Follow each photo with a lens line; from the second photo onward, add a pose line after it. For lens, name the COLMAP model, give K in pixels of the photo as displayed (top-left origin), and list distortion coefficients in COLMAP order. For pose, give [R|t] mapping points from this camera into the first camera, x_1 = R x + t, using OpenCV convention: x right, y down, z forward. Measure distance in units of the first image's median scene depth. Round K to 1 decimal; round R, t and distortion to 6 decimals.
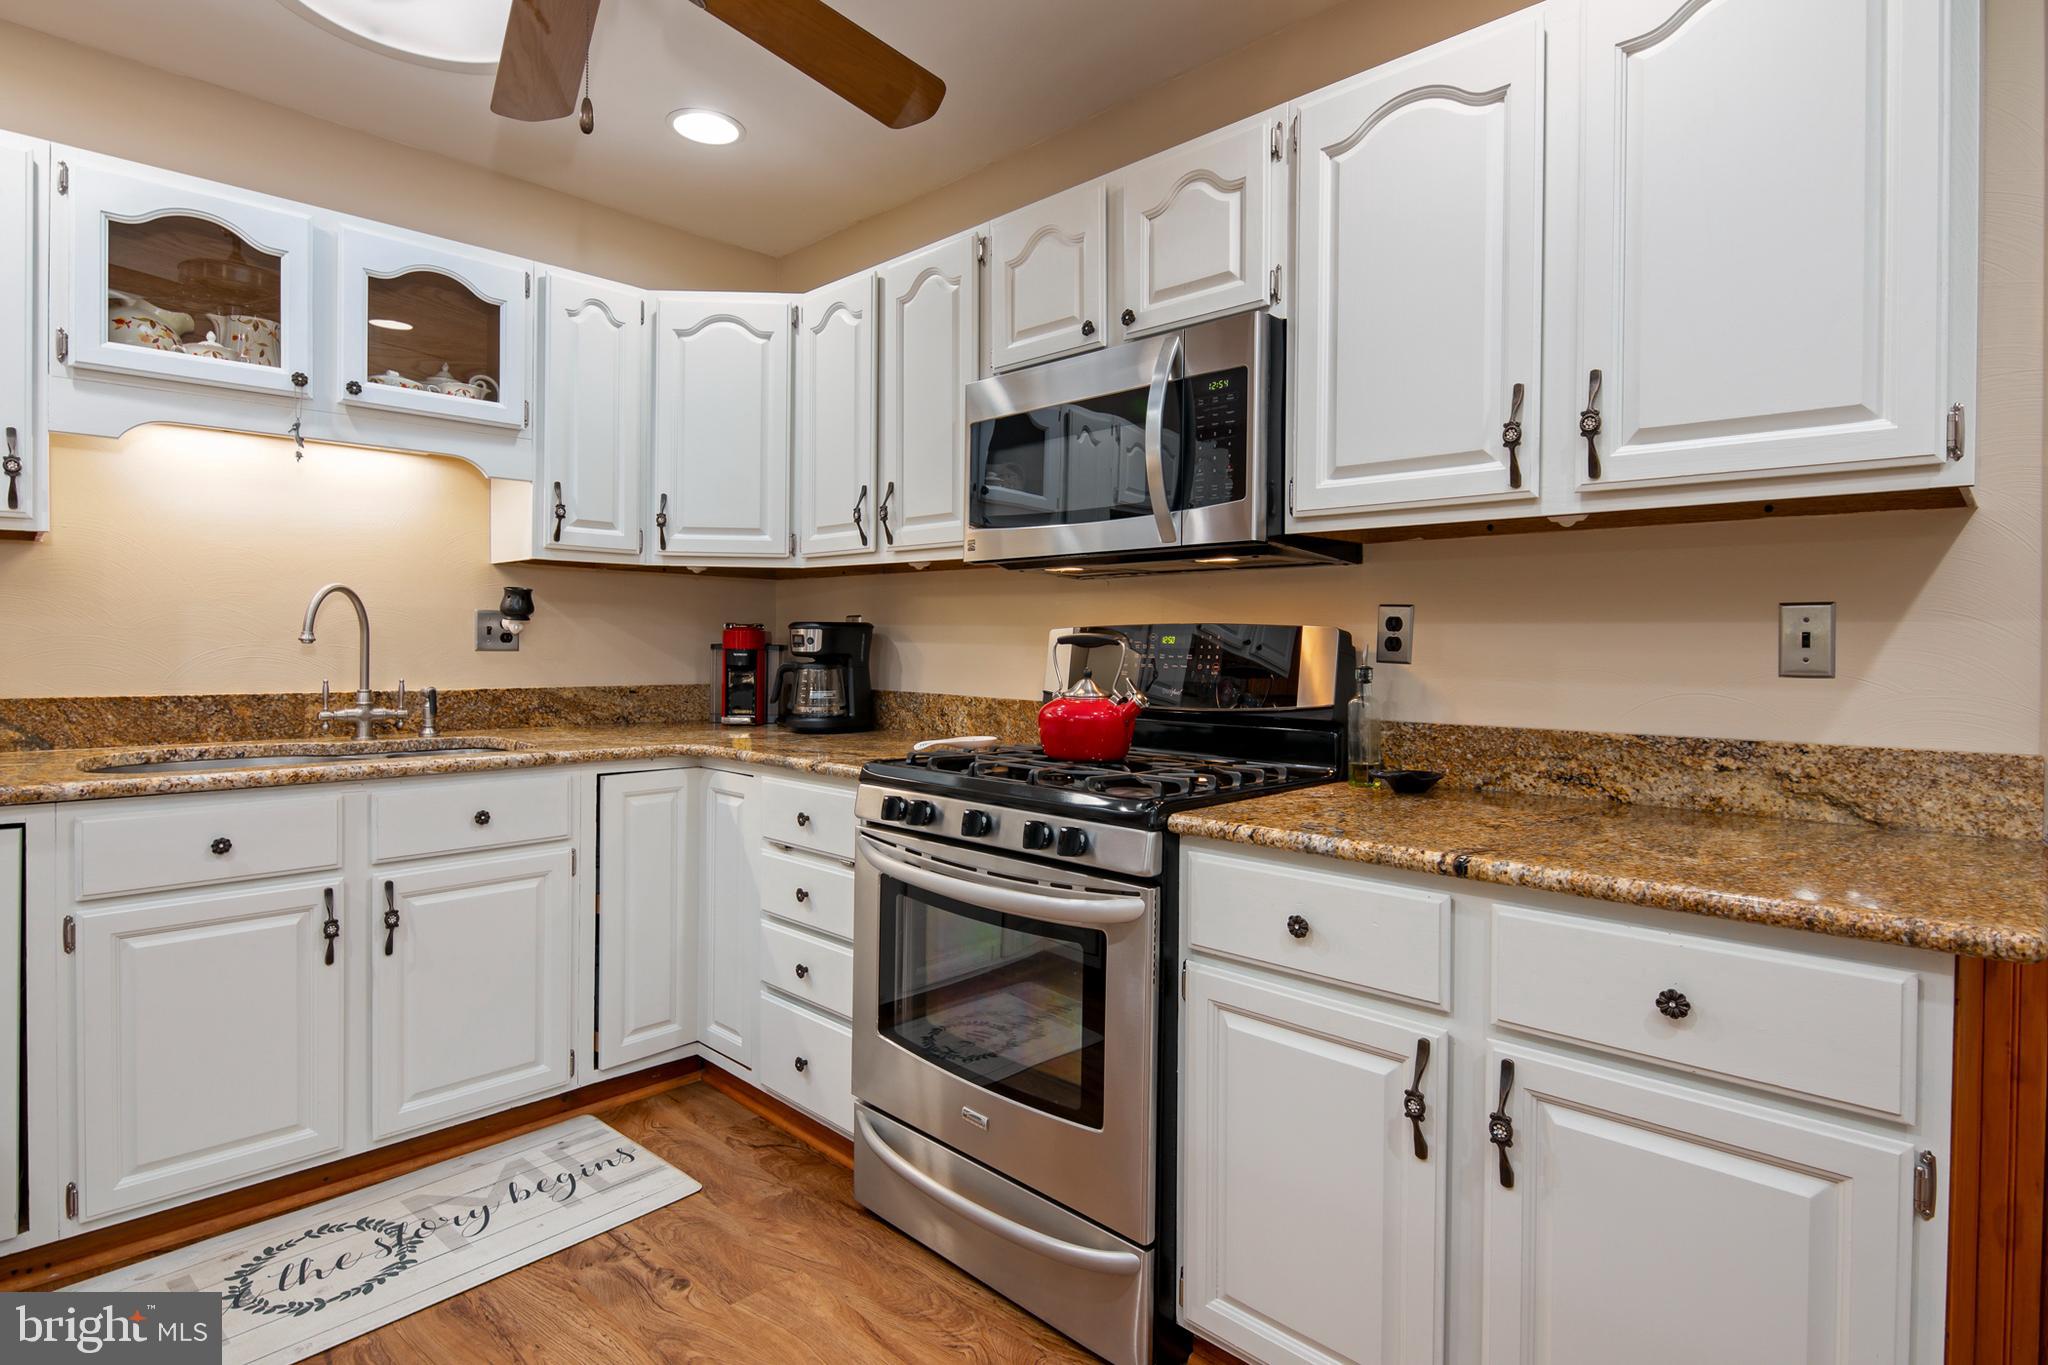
lens RADIAL K [[1052.8, 0, 1015.4], [0, 1052.8, 660.6], [0, 0, 1]] dist [0.003894, -0.009064]
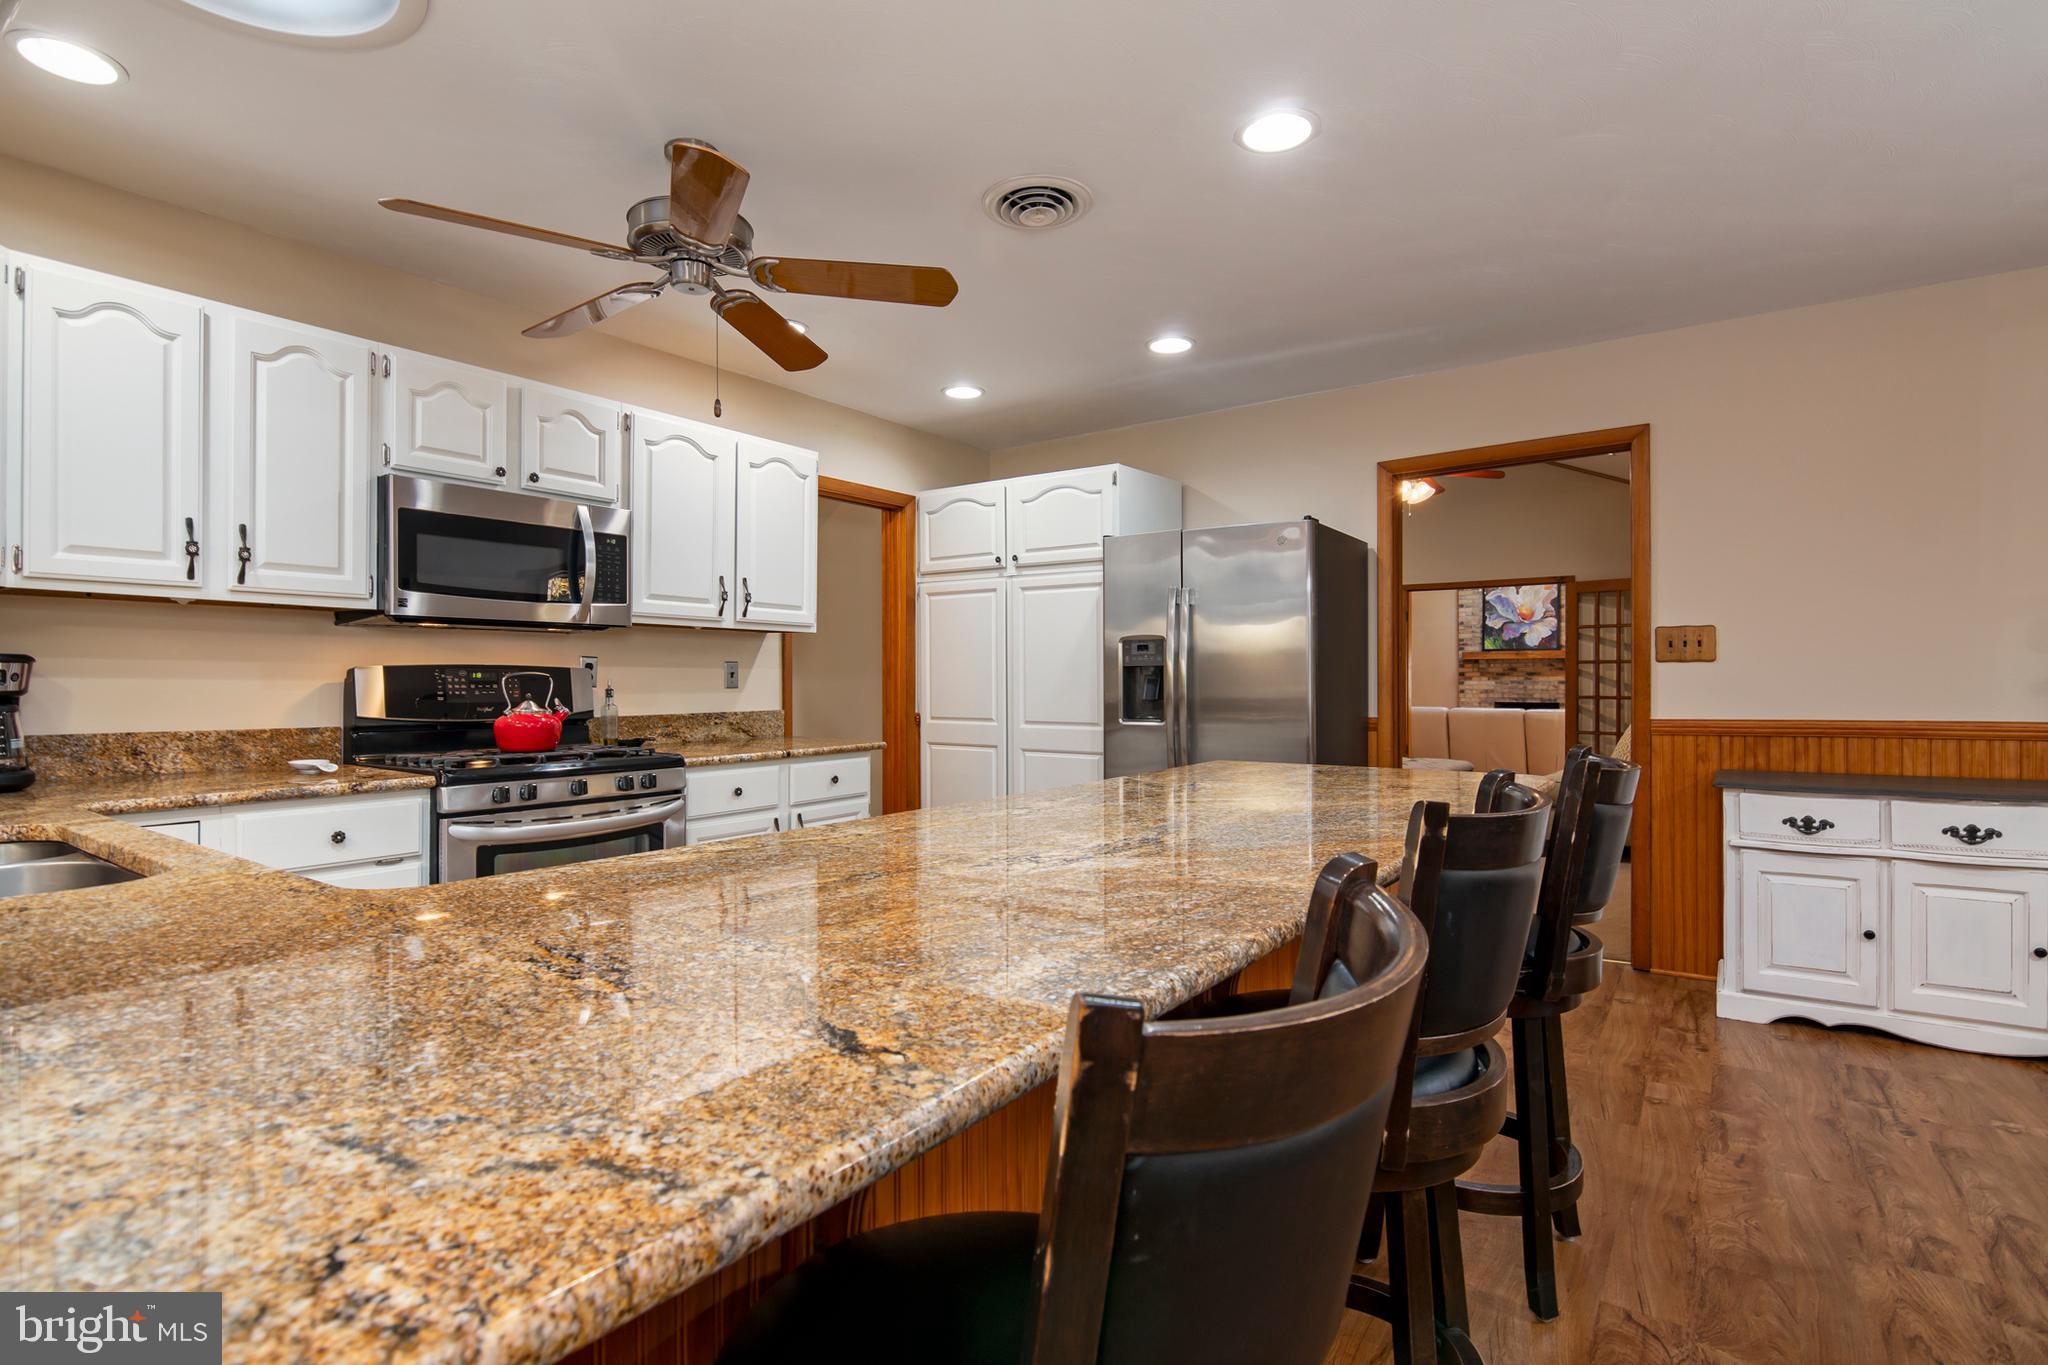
lens RADIAL K [[992.9, 0, 1030.3], [0, 992.9, 678.9], [0, 0, 1]] dist [-0.010584, -0.002226]
pose [[-0.165004, -0.011935, 0.986221, -1.456880], [0.009878, 0.999857, 0.013753, -0.027360], [-0.986244, 0.012012, -0.164862, 0.476830]]
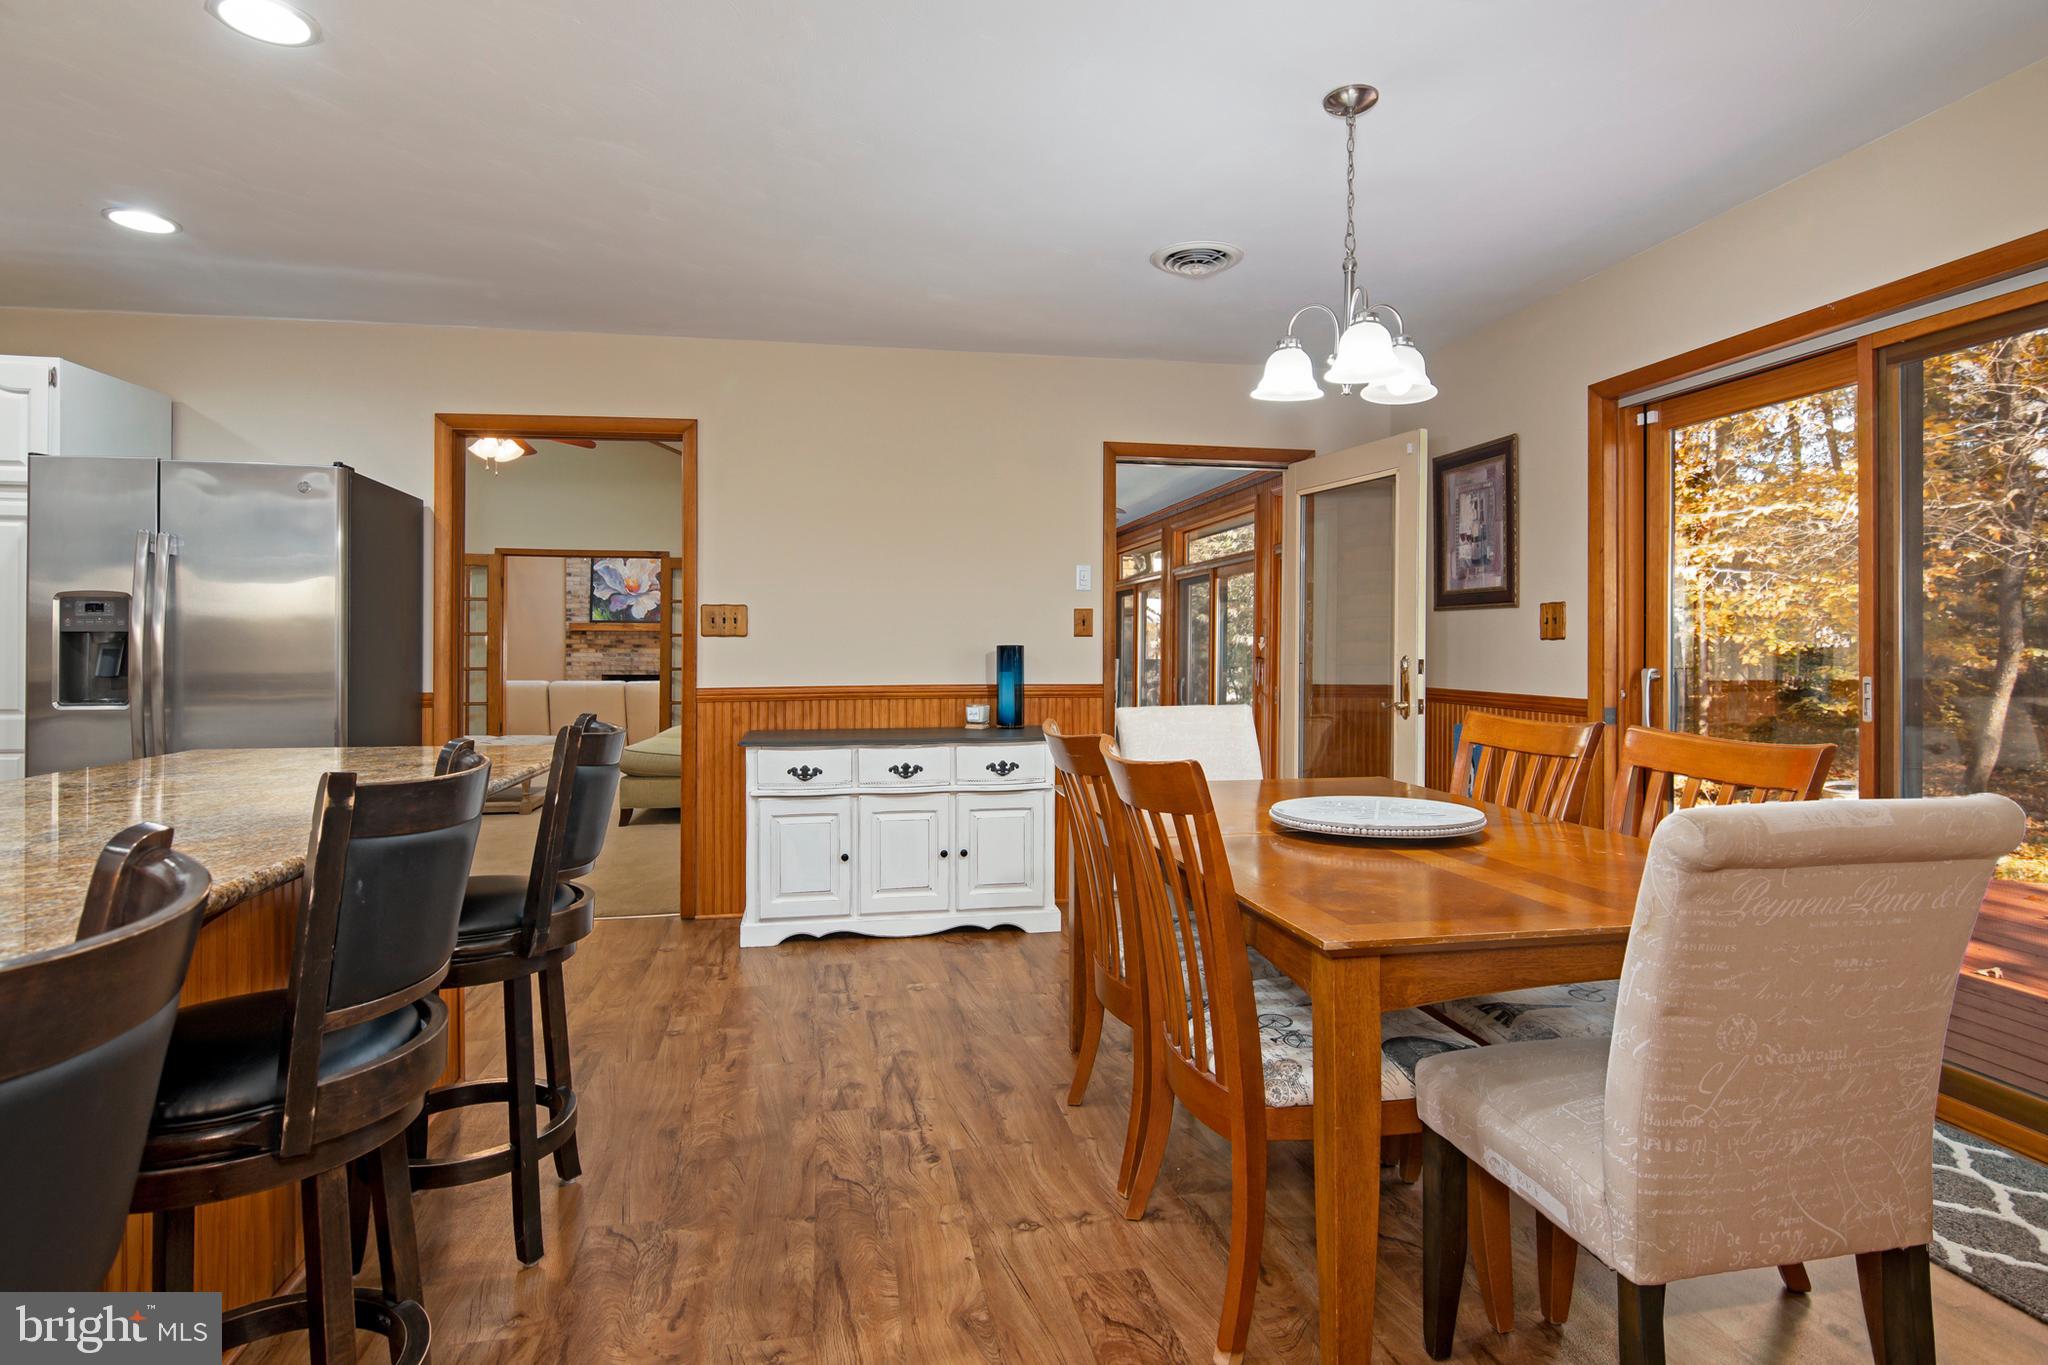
lens RADIAL K [[1052.8, 0, 1009.4], [0, 1052.8, 641.3], [0, 0, 1]] dist [0.003894, -0.009064]
pose [[-0.819698, -0.009558, 0.572716, -1.586210], [-0.007636, 0.999954, 0.005760, -0.028762], [-0.572745, 0.000348, -0.819734, 0.436282]]
